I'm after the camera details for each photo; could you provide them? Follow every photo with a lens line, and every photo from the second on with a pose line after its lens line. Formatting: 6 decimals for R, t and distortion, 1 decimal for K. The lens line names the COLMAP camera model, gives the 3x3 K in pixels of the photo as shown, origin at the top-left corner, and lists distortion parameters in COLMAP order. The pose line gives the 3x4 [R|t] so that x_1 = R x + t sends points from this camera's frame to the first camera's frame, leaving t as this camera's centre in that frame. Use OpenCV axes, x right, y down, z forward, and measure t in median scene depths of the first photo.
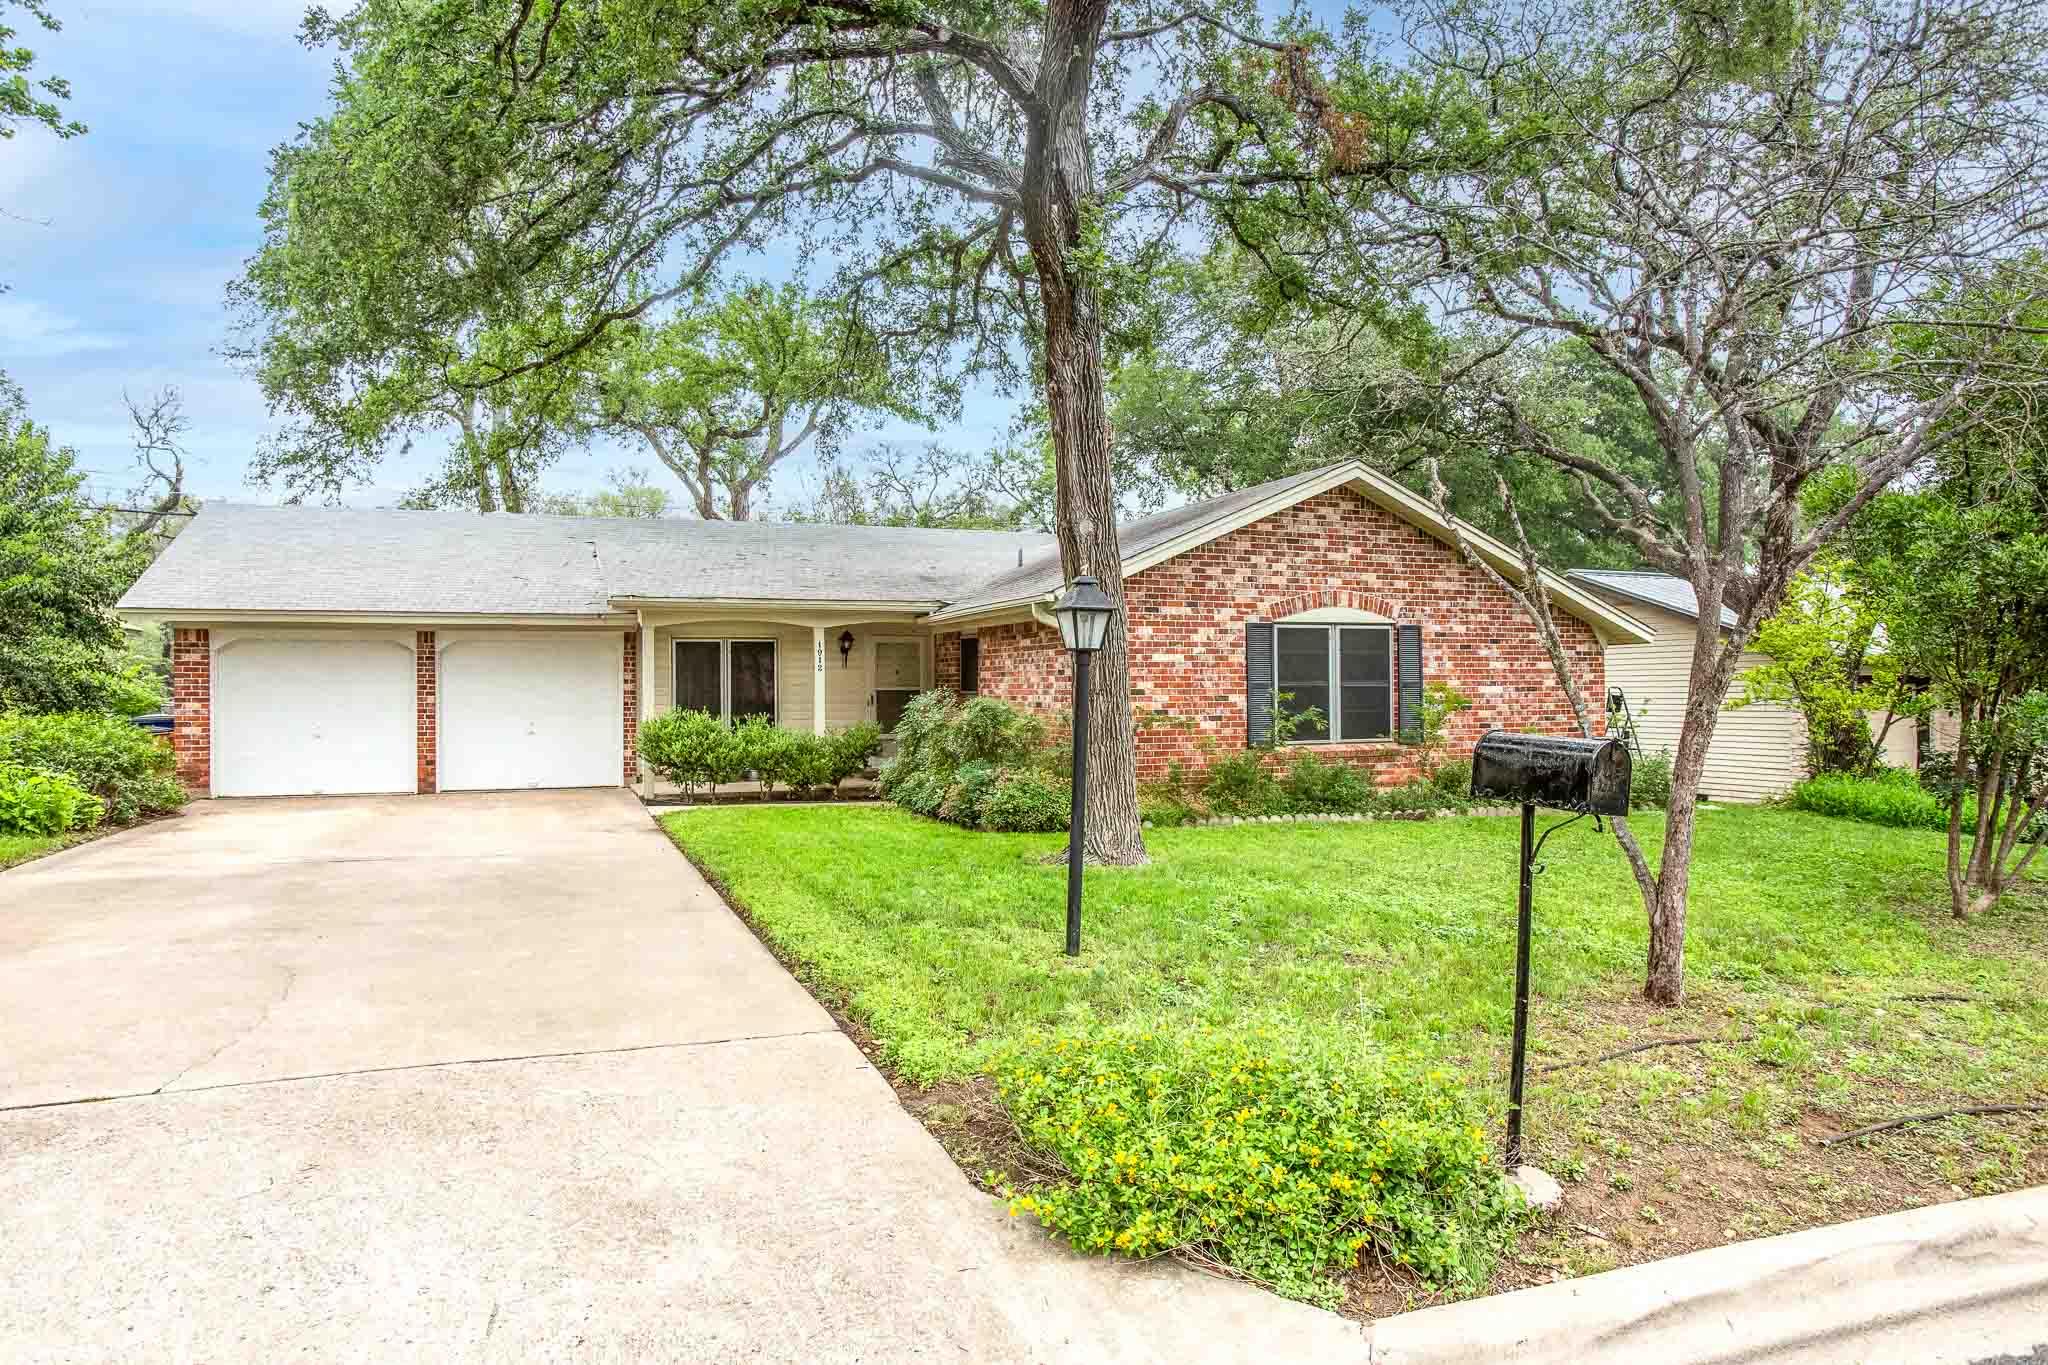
lens RADIAL K [[1301.9, 0, 1019.9], [0, 1301.9, 685.2], [0, 0, 1]] dist [-0.003876, -0.000265]
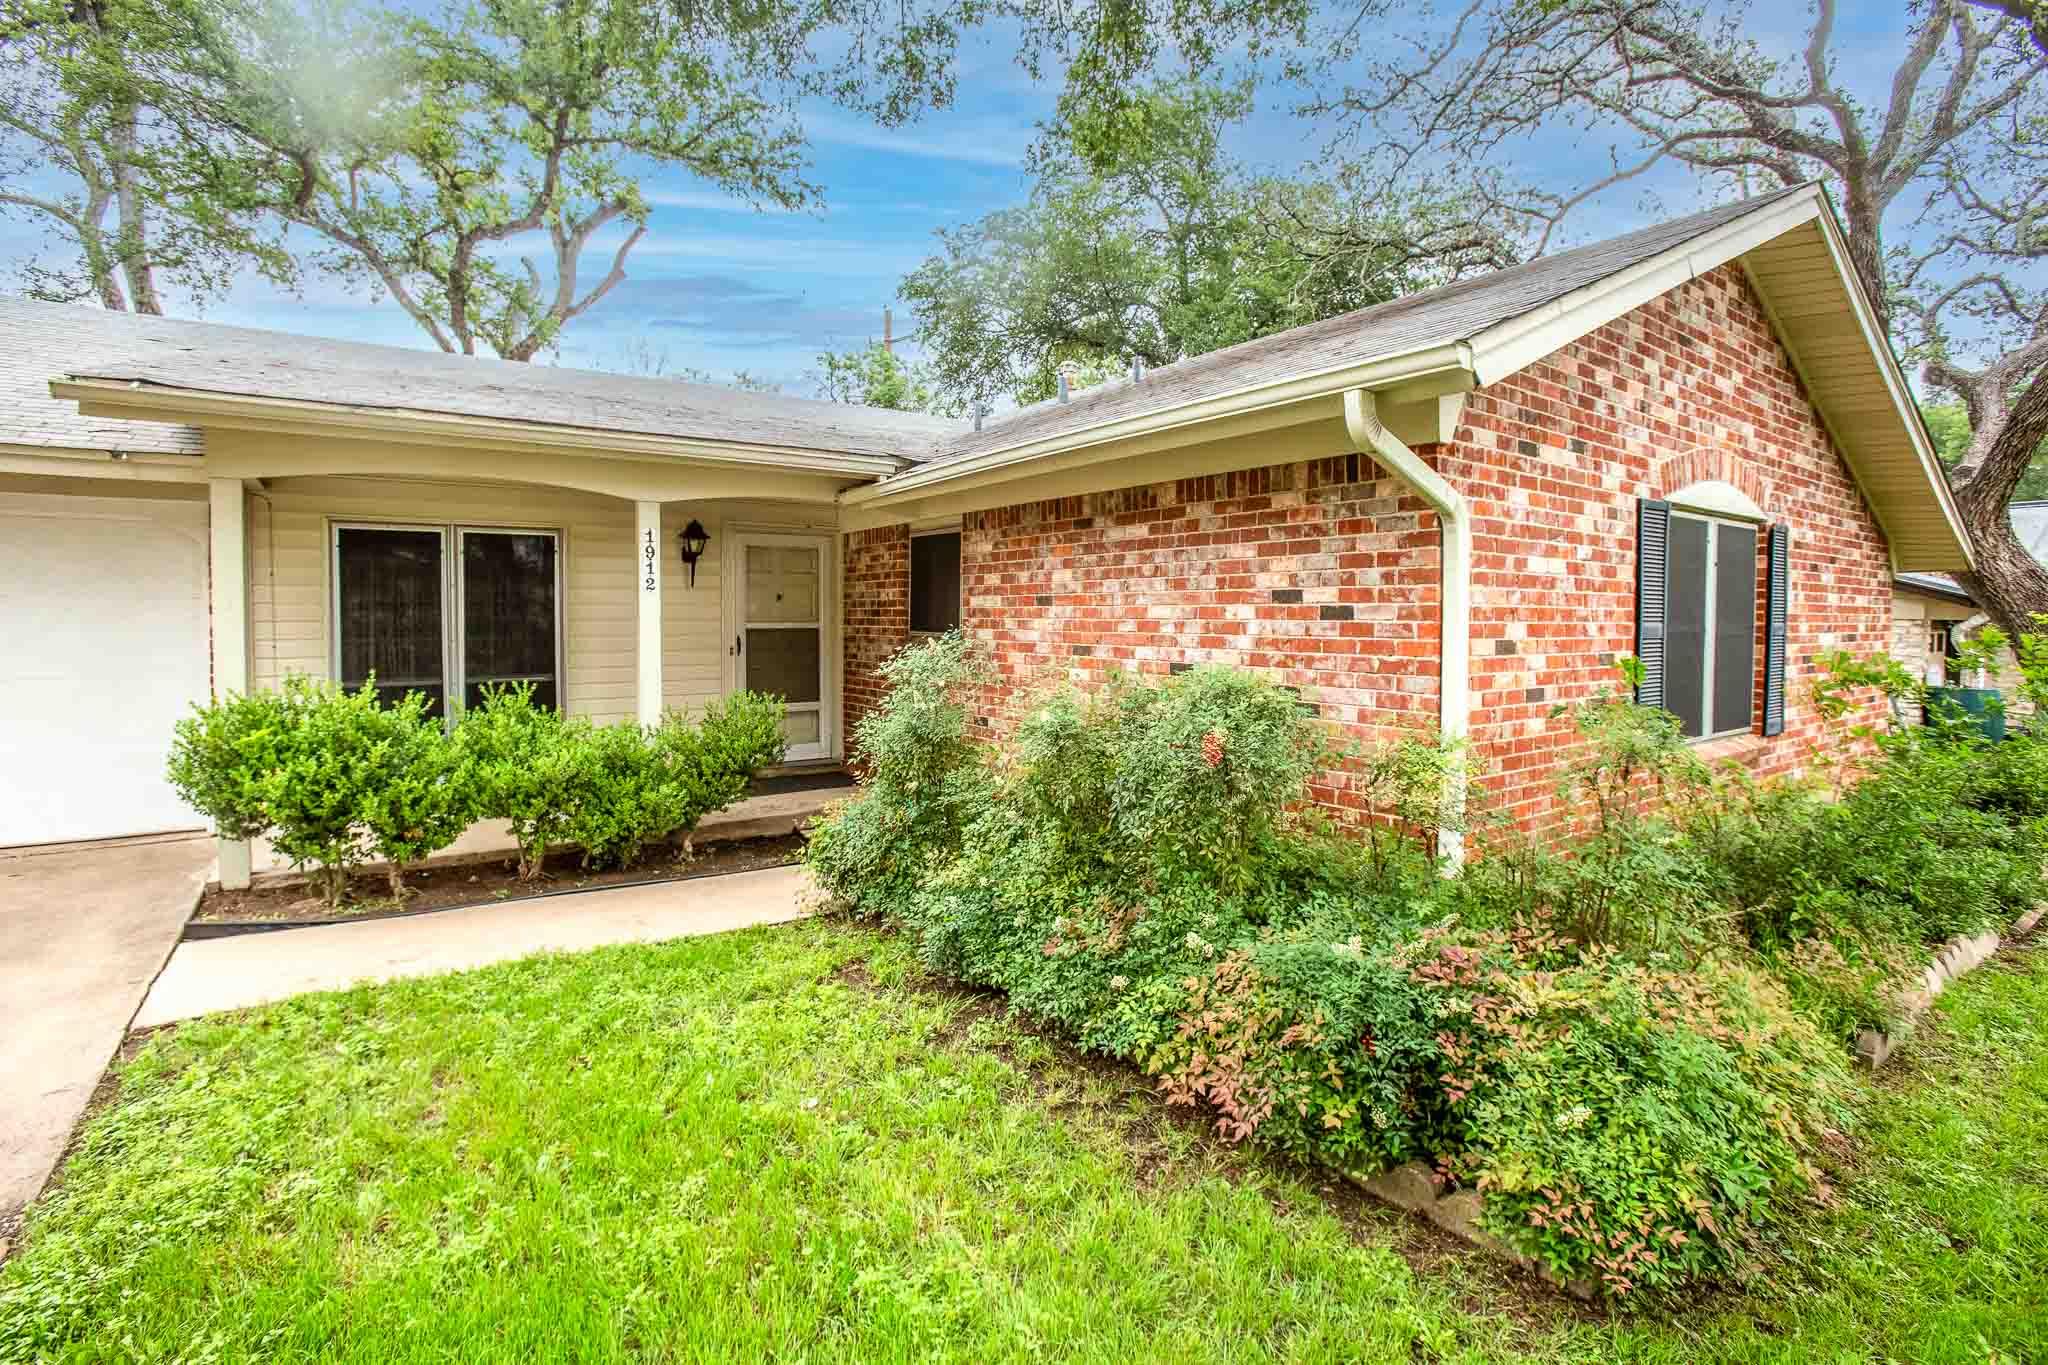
lens RADIAL K [[948.0, 0, 1002.8], [0, 948.0, 646.1], [0, 0, 1]] dist [-0.036776, 0.003056]
pose [[0.971185, 0.000243, 0.238328, -0.123237], [-0.008307, 0.999426, 0.032830, -0.003310], [-0.238184, -0.033864, 0.970630, 0.701809]]
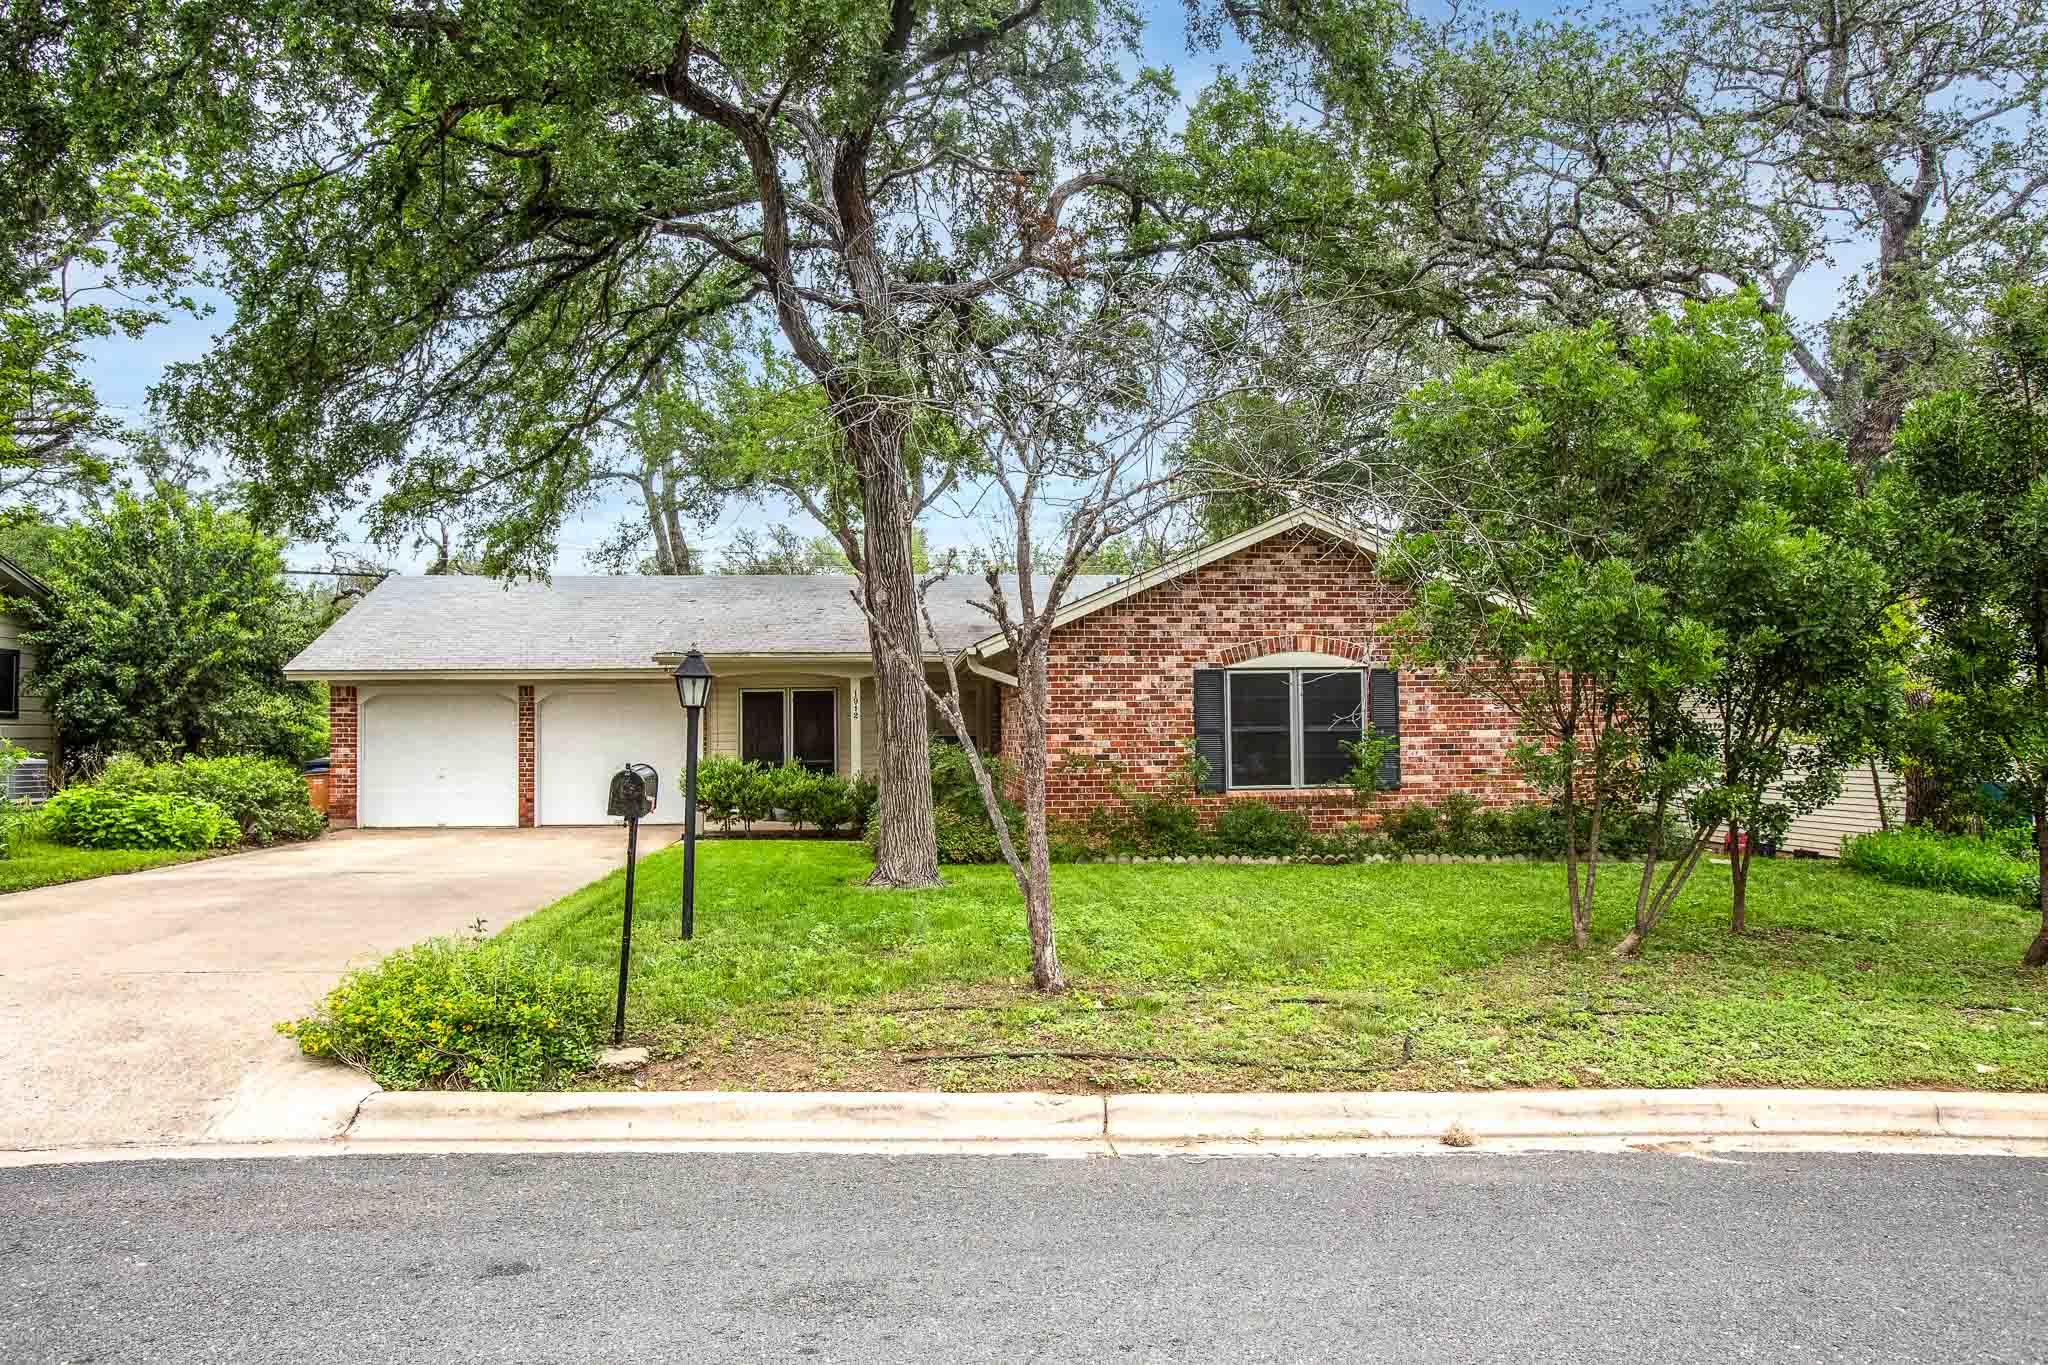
lens RADIAL K [[1505.7, 0, 1027.9], [0, 1505.7, 688.2], [0, 0, 1]] dist [-0.009267, -0.000551]
pose [[0.961993, -0.011216, -0.272844, 0.358207], [0.003926, 0.999621, -0.027250, -0.001498], [0.273046, 0.025143, 0.961672, -0.167633]]
